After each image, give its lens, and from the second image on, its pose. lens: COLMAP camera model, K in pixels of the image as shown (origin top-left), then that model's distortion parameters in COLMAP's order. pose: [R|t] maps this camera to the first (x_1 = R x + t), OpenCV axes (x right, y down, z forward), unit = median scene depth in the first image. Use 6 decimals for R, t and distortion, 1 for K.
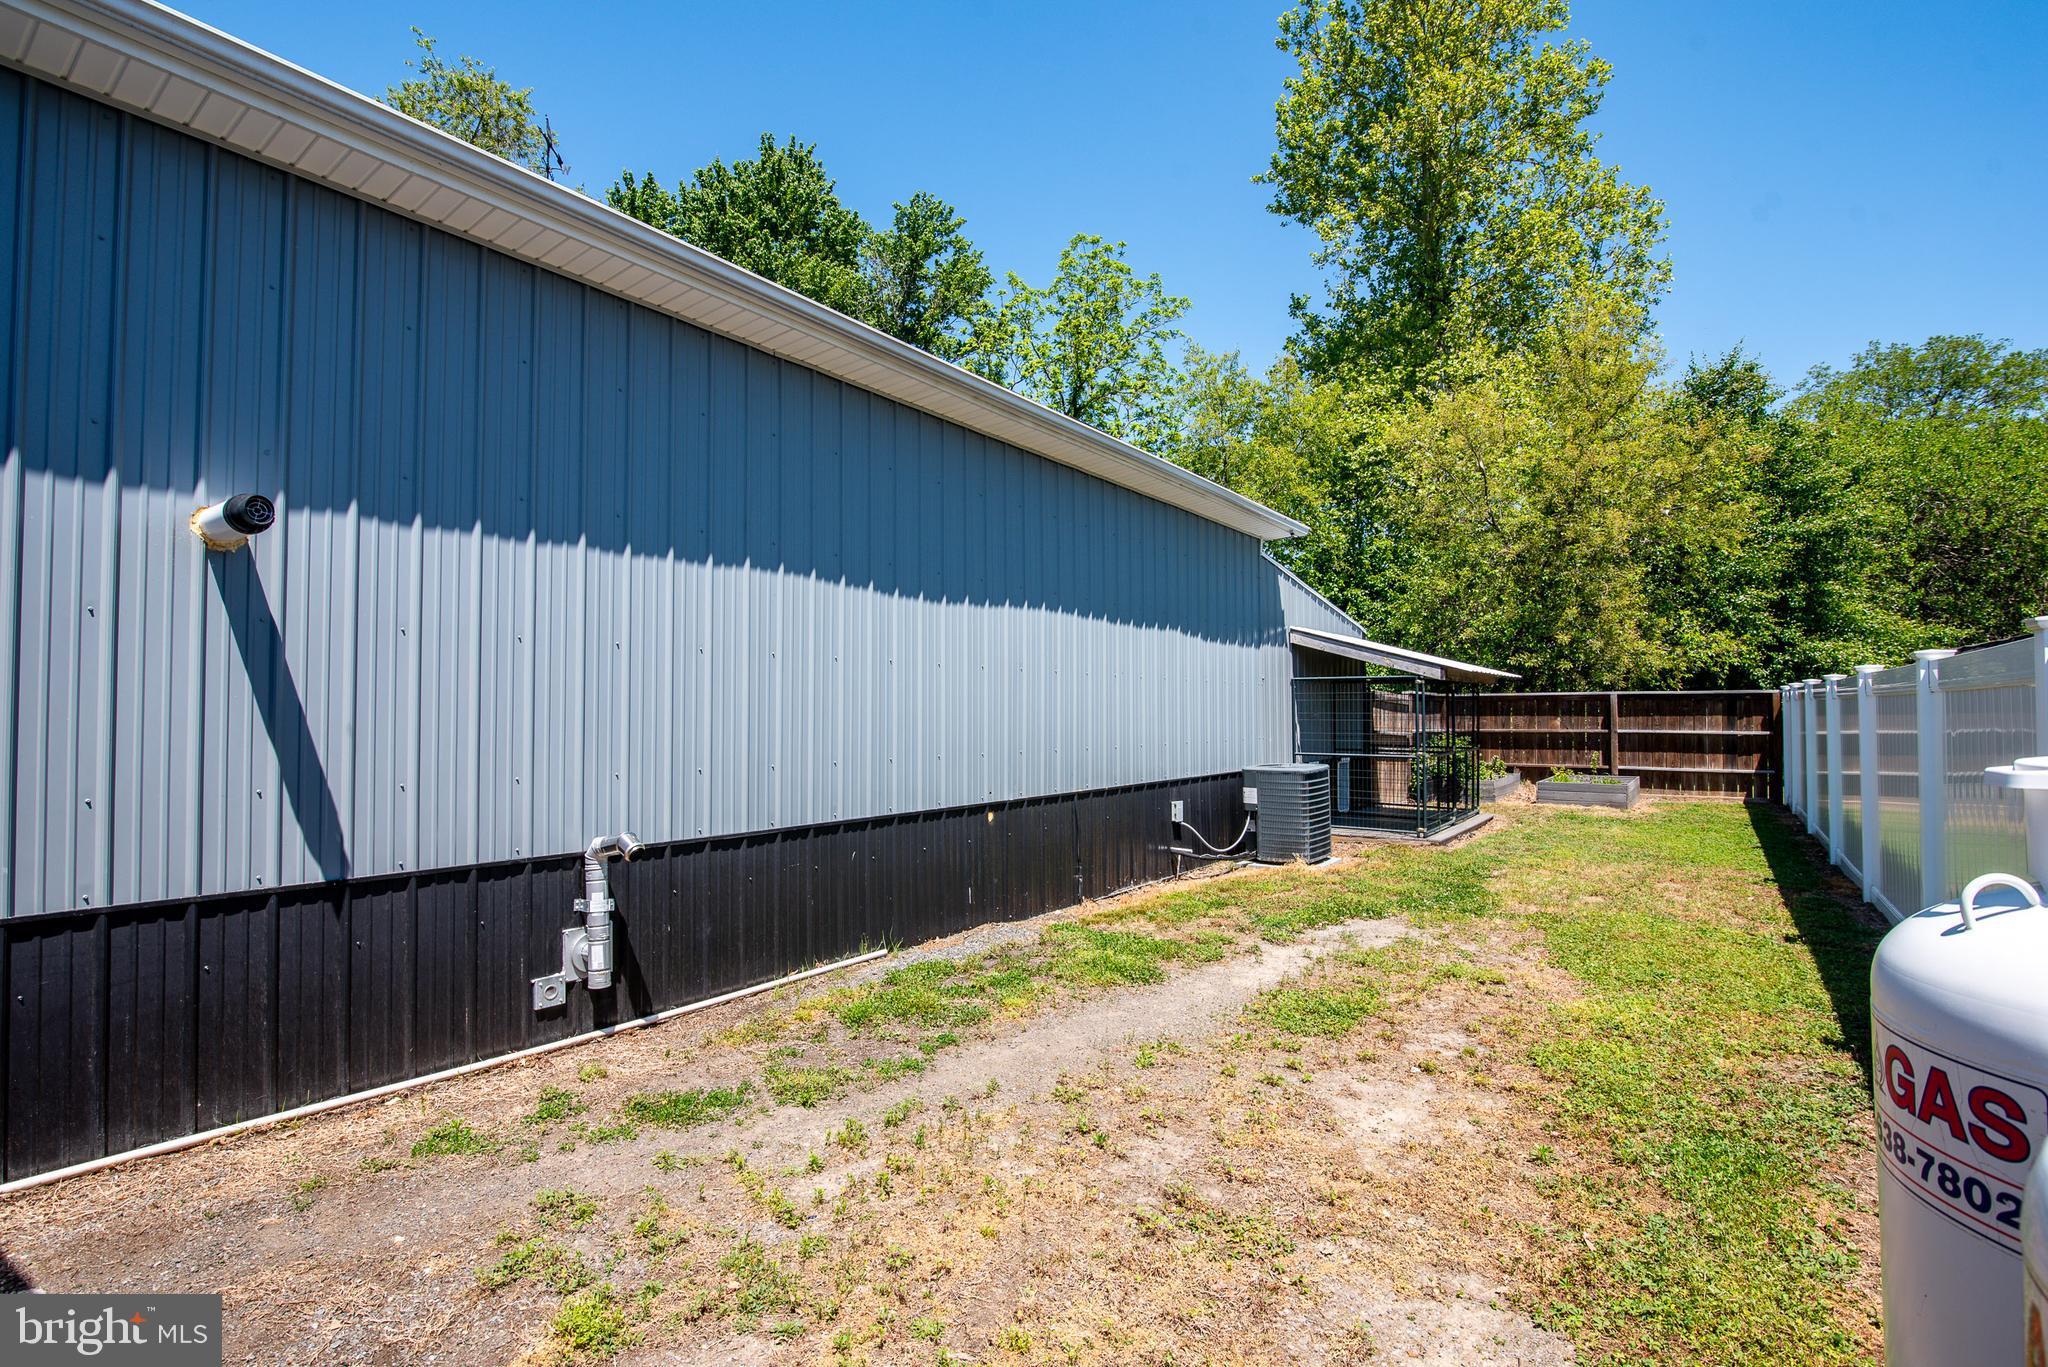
lens RADIAL K [[943.1, 0, 1027.3], [0, 943.1, 689.7], [0, 0, 1]] dist [-0.020391, 0.001051]
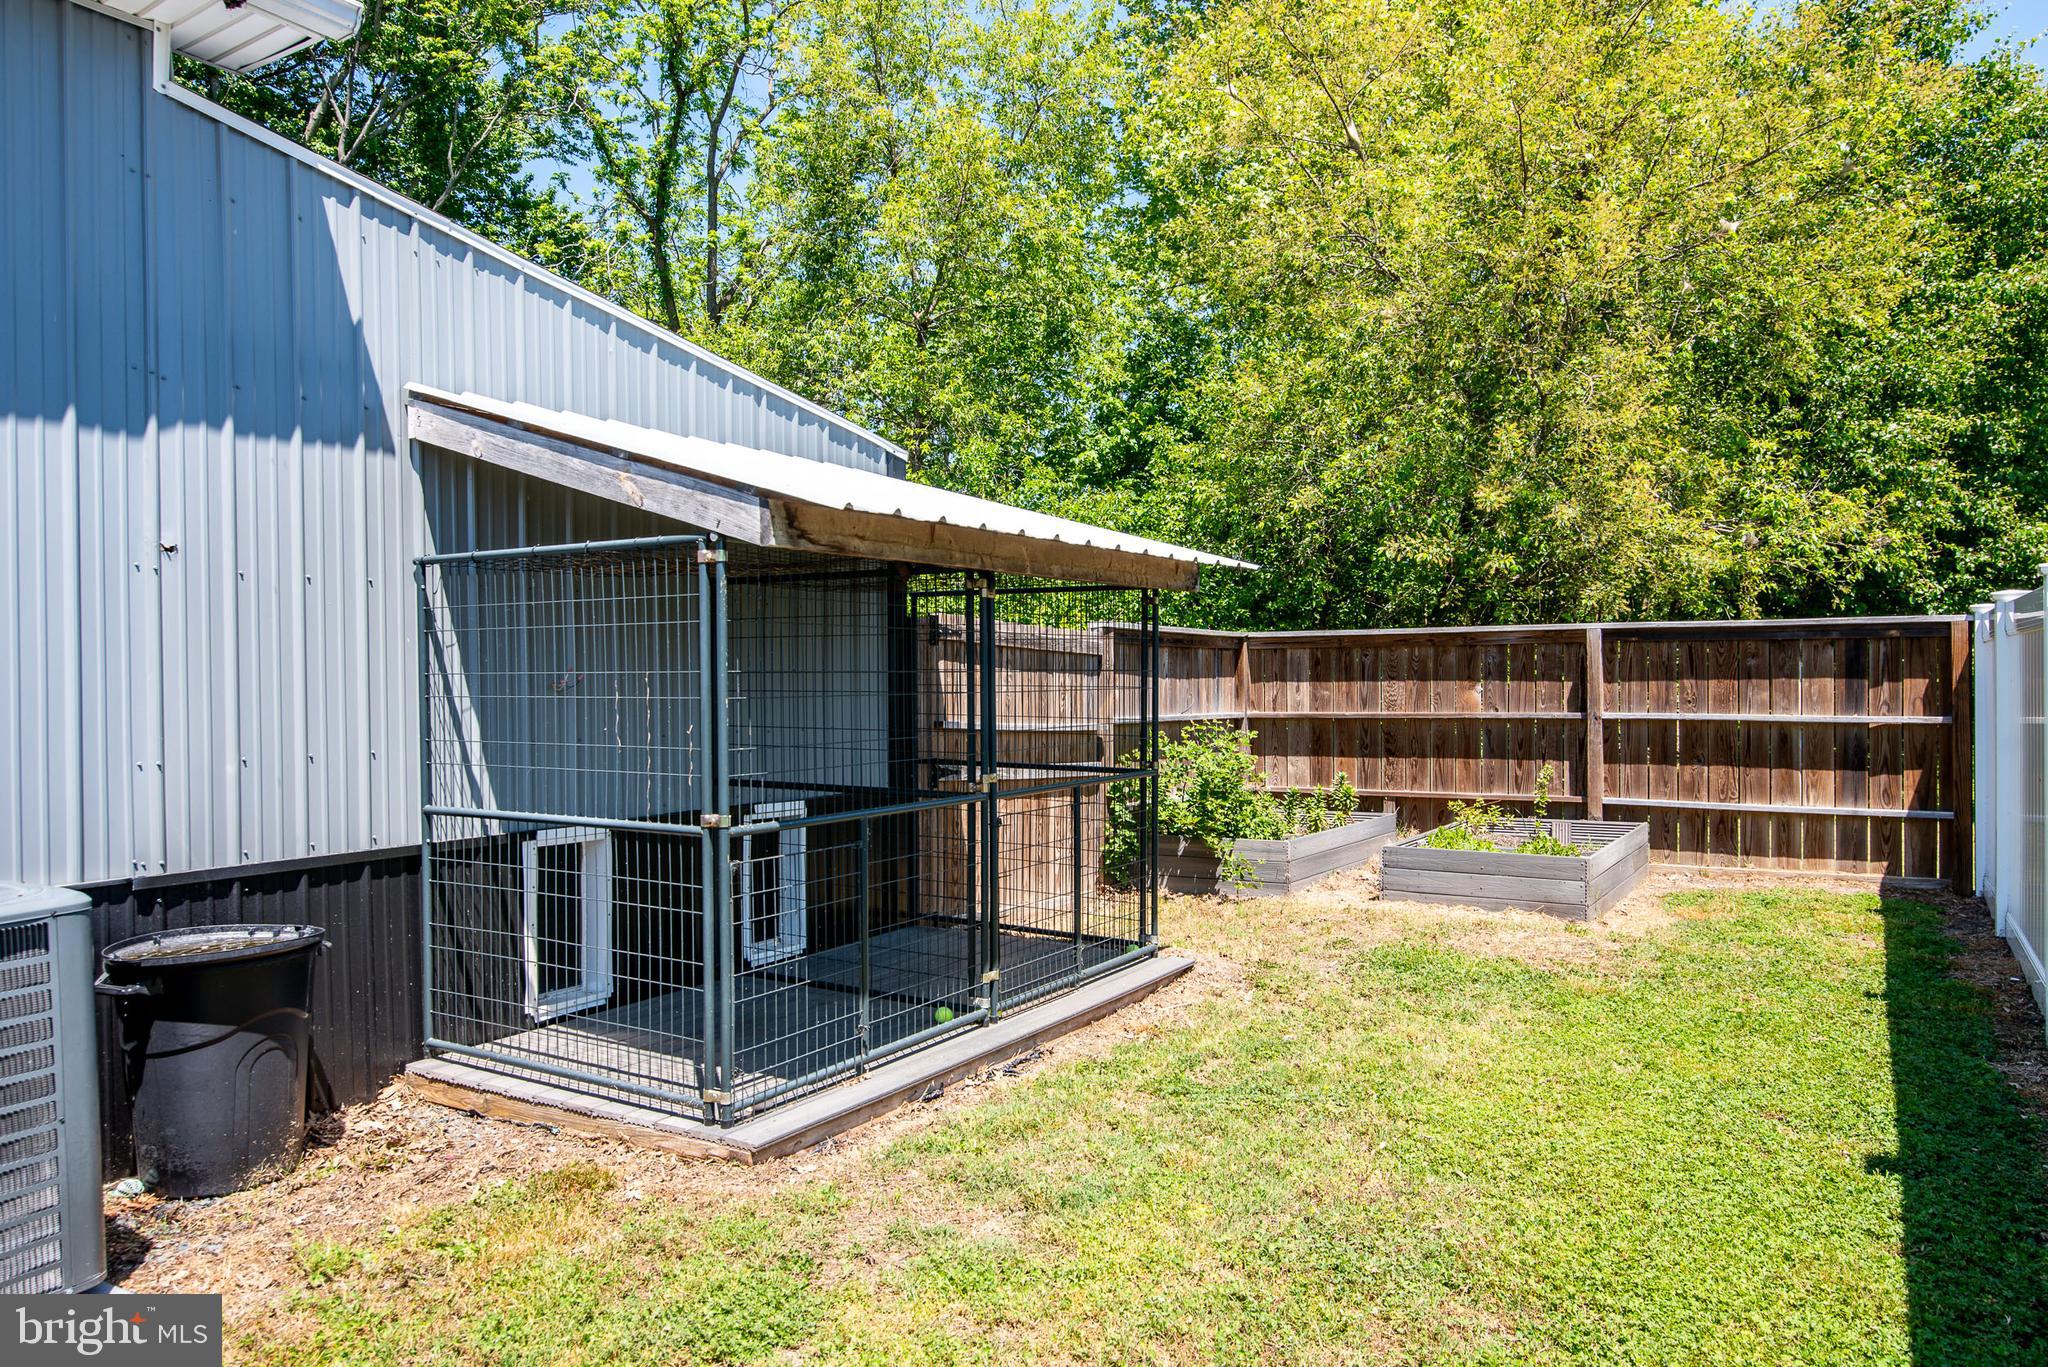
lens RADIAL K [[1401.6, 0, 1024.0], [0, 1401.6, 683.5], [0, 0, 1]] dist [-0.001100, -0.001486]
pose [[0.996149, -0.005346, 0.087514, 0.318123], [0.003007, 0.999636, 0.026828, 0.012036], [-0.087626, -0.026461, 0.995802, 0.394429]]
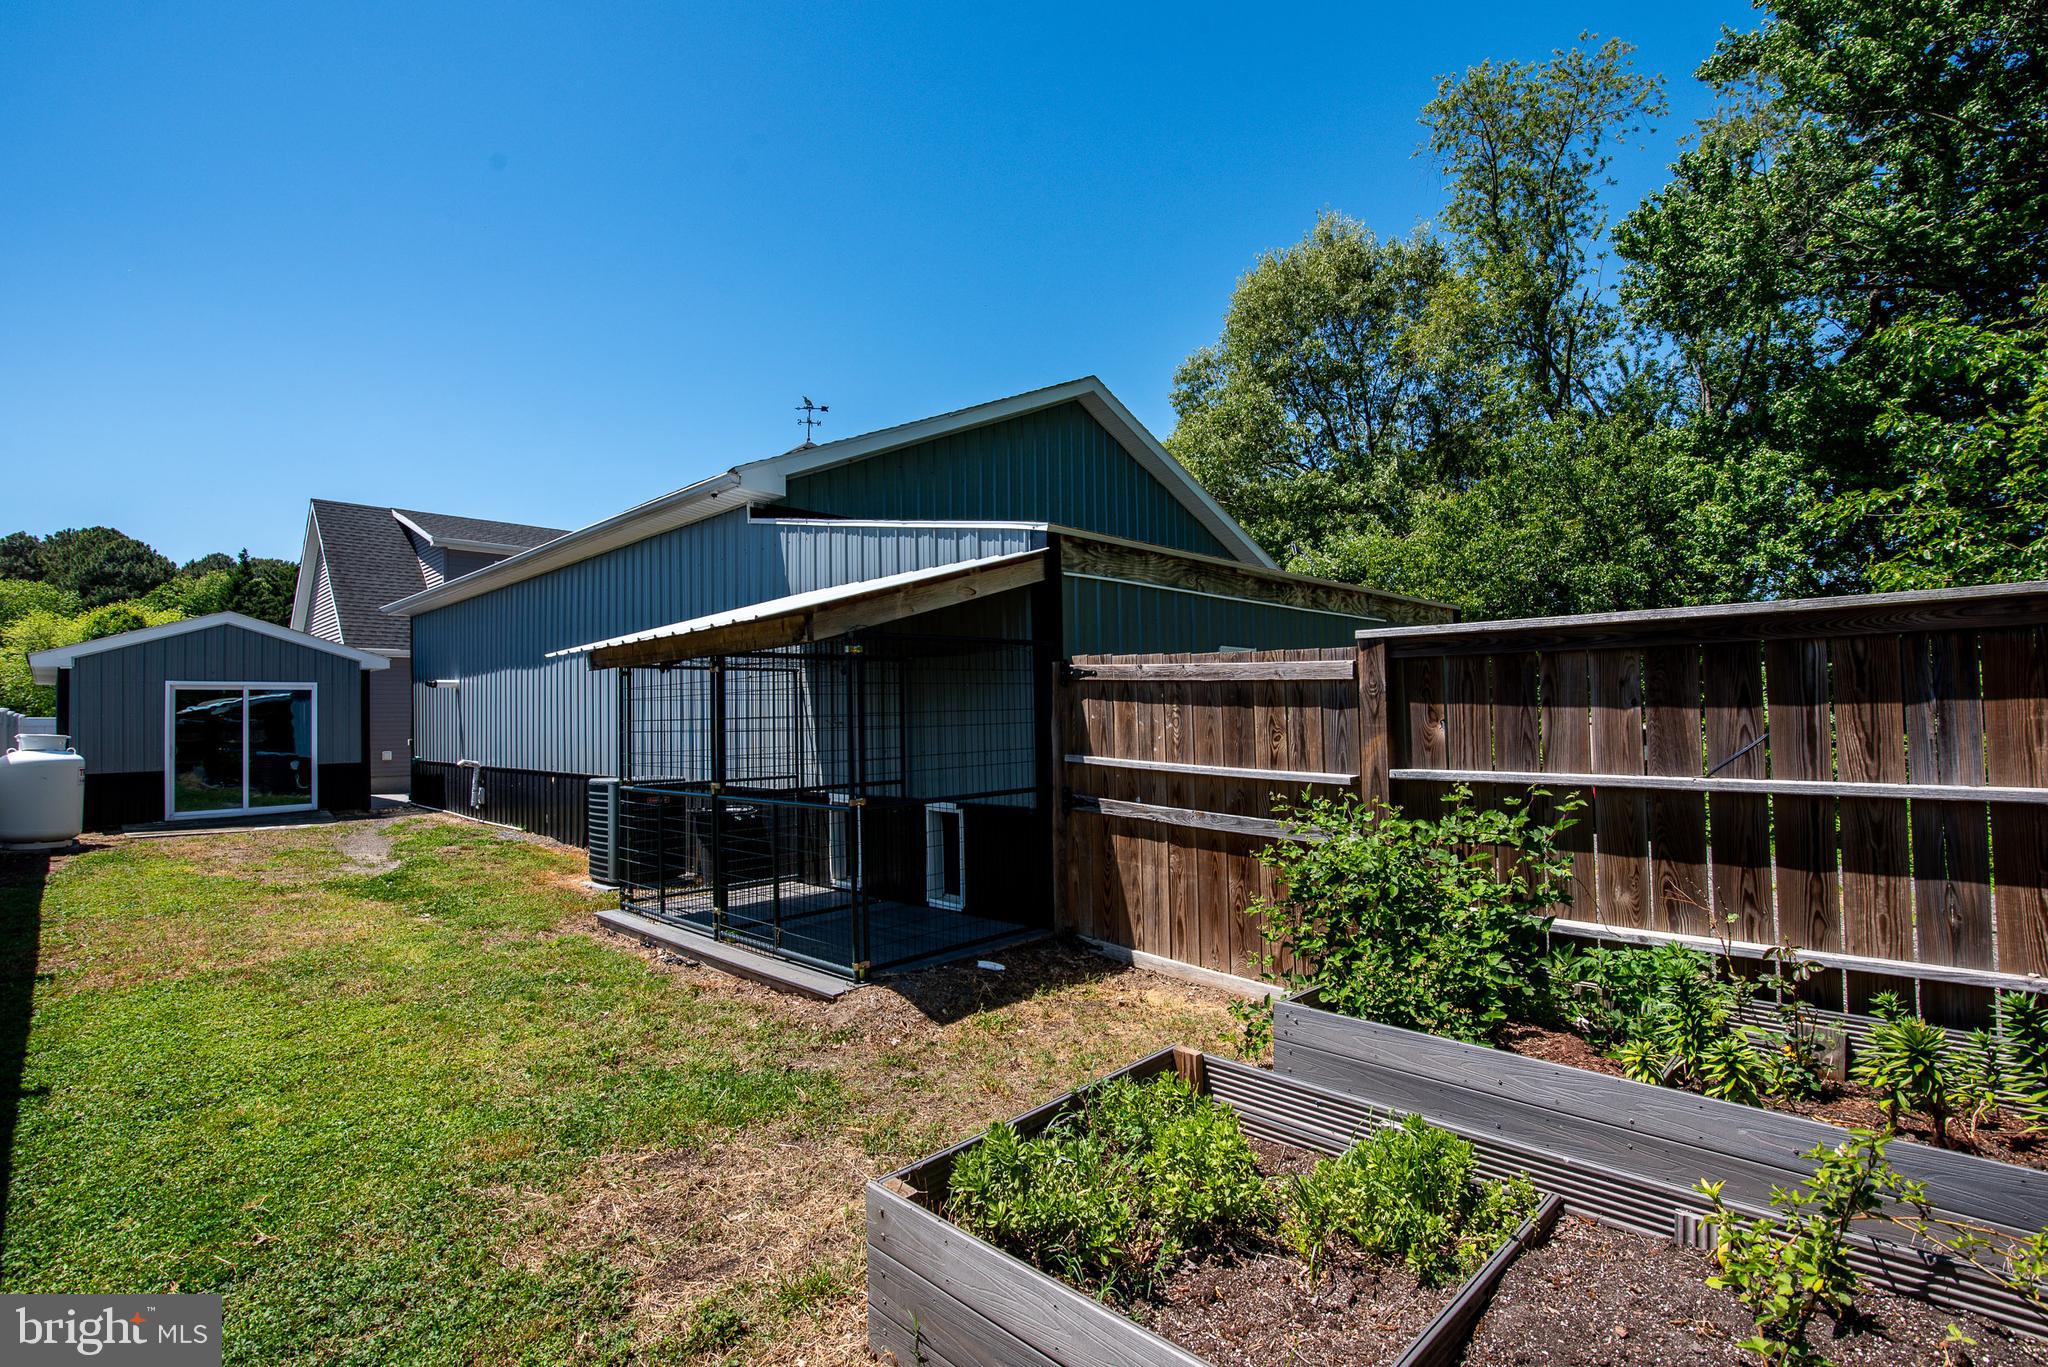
lens RADIAL K [[943.1, 0, 1027.3], [0, 943.1, 689.7], [0, 0, 1]] dist [-0.020391, 0.001051]
pose [[-0.139618, -0.029126, -0.989777, 0.699150], [0.033787, 0.998845, -0.034159, 0.025217], [0.989629, -0.038211, -0.138472, 0.924949]]
